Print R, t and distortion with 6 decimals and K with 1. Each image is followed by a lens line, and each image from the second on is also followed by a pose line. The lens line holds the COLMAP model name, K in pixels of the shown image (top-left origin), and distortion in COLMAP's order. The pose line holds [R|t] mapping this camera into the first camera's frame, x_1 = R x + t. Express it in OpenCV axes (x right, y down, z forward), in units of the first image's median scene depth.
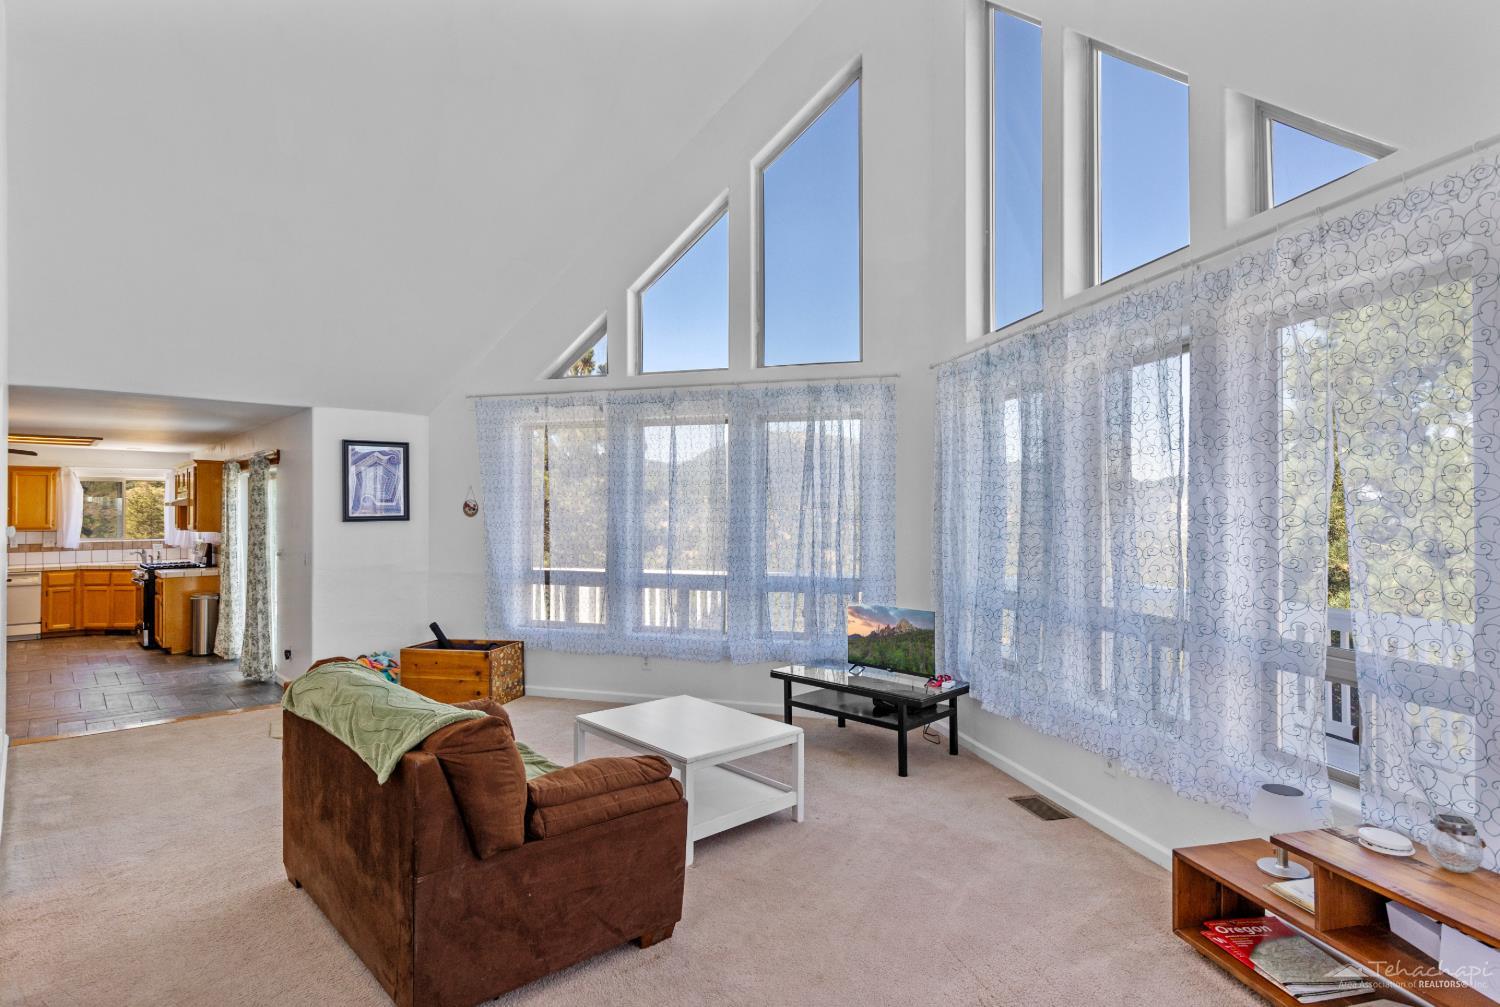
lens RADIAL K [[773.9, 0, 750.0], [0, 773.9, 503.5], [0, 0, 1]] dist [0.000724, 0.000156]
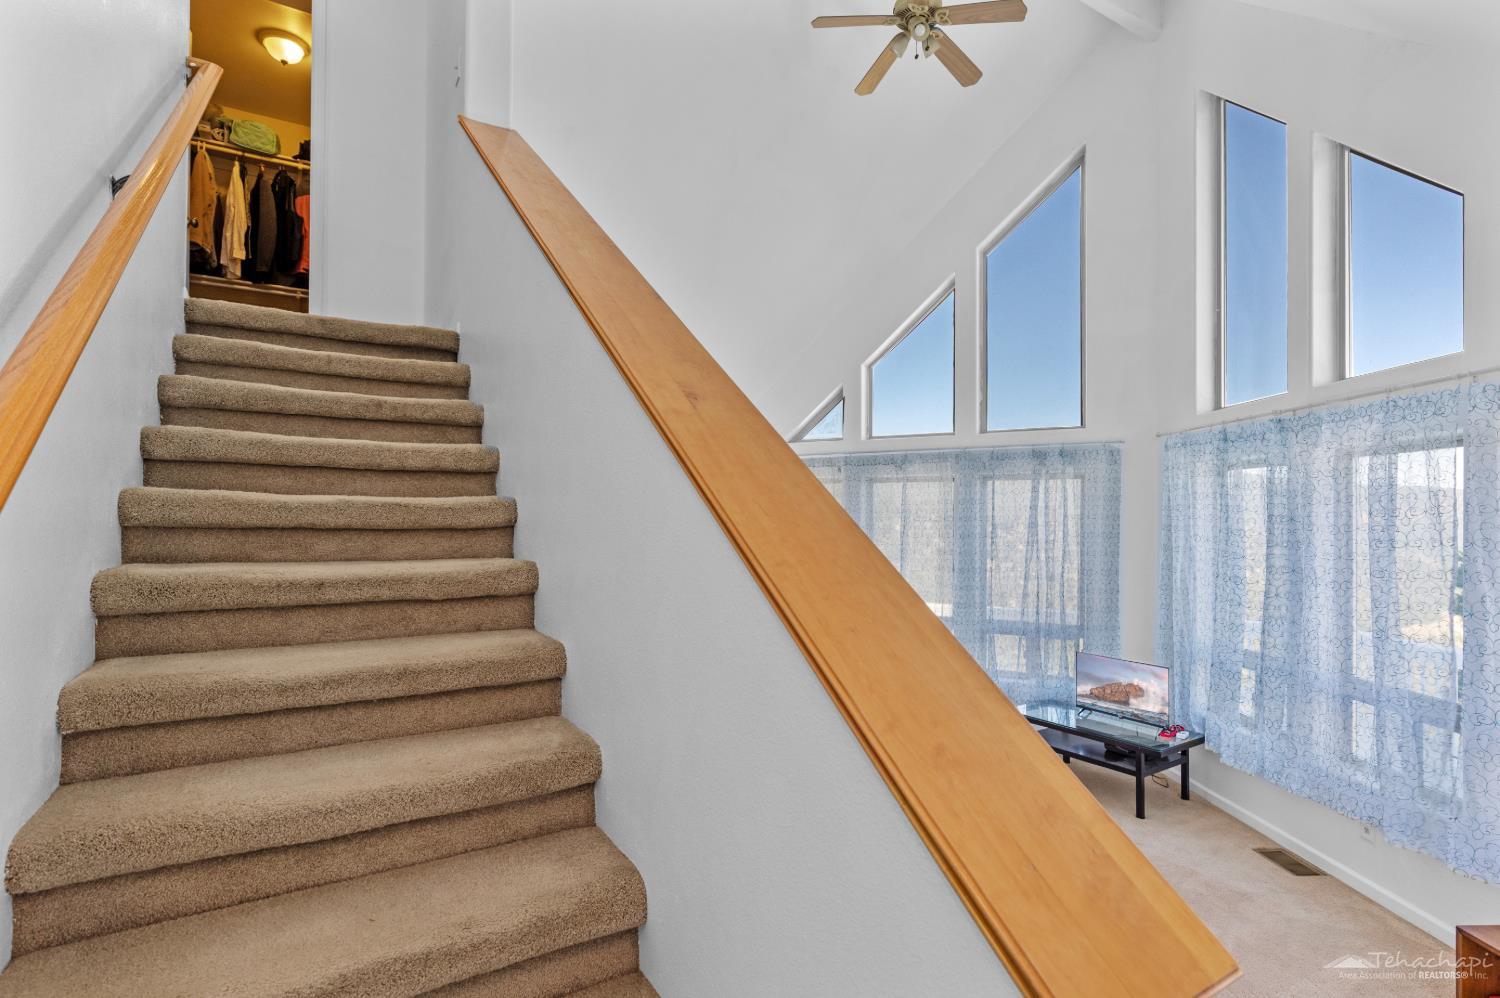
lens RADIAL K [[729.1, 0, 760.7], [0, 729.1, 512.3], [0, 0, 1]] dist [-0.000611, 0.001297]
pose [[0.980779, 0.003088, -0.195095, -0.127046], [-0.003065, 0.999995, 0.000417, -0.078639], [0.195096, 0.000189, 0.980784, -0.118535]]
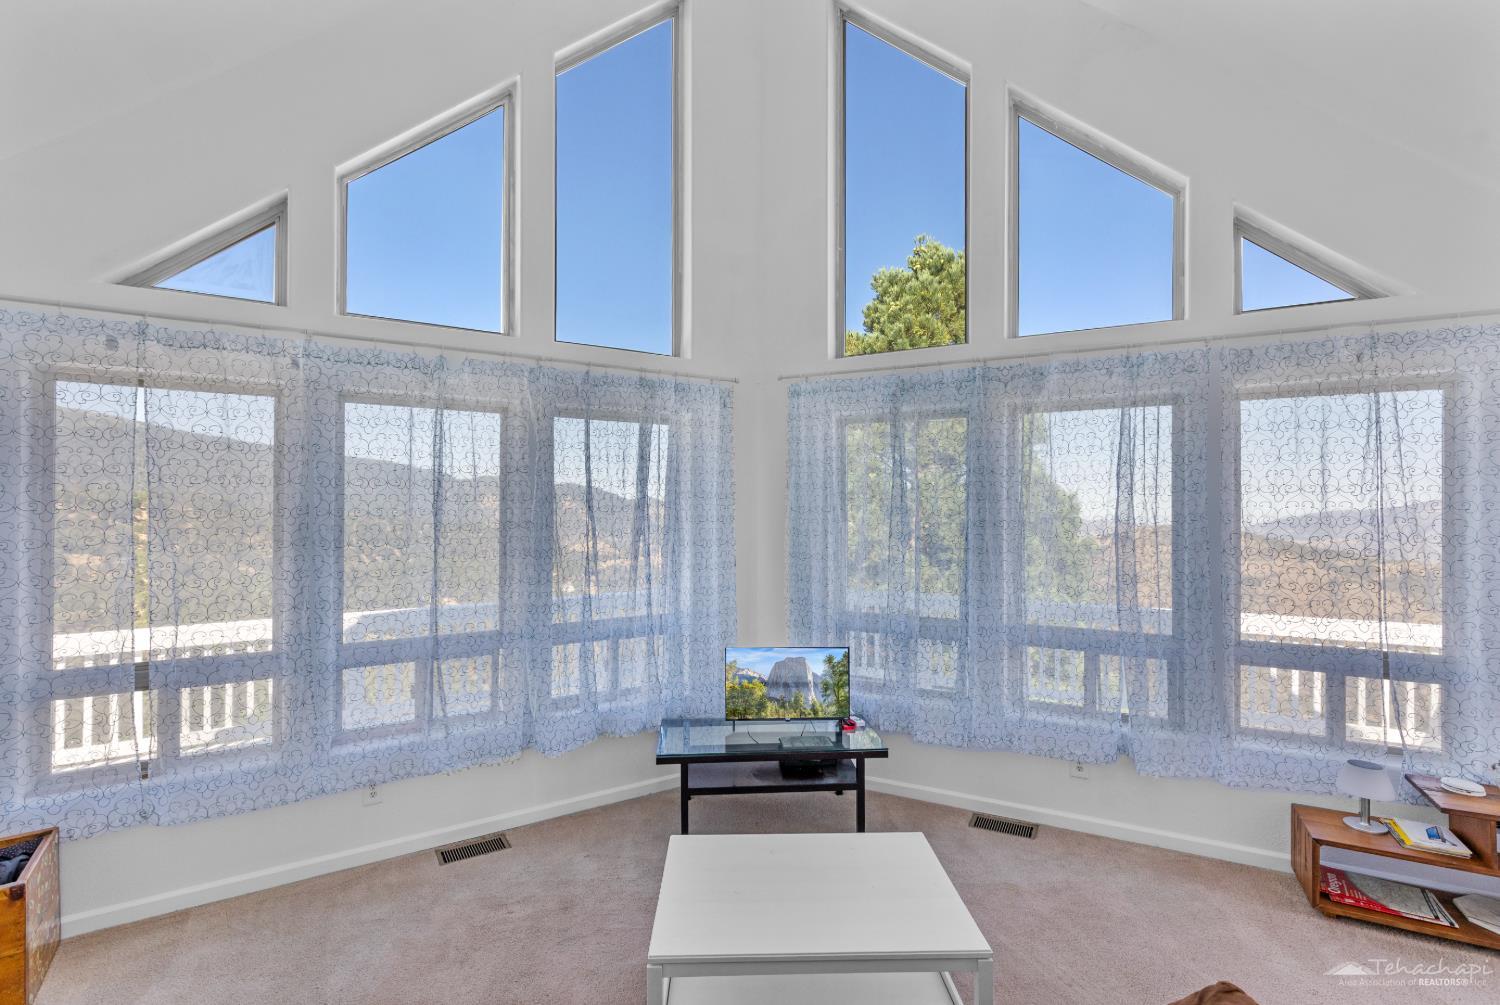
lens RADIAL K [[707.5, 0, 750.0], [0, 707.5, 502.5], [0, 0, 1]] dist [0.011887, -0.000075]
pose [[0.650380, 0.005718, 0.759588, -0.491834], [-0.008167, 0.999967, -0.000535, -0.032488], [-0.759565, -0.005856, 0.650405, 0.554784]]
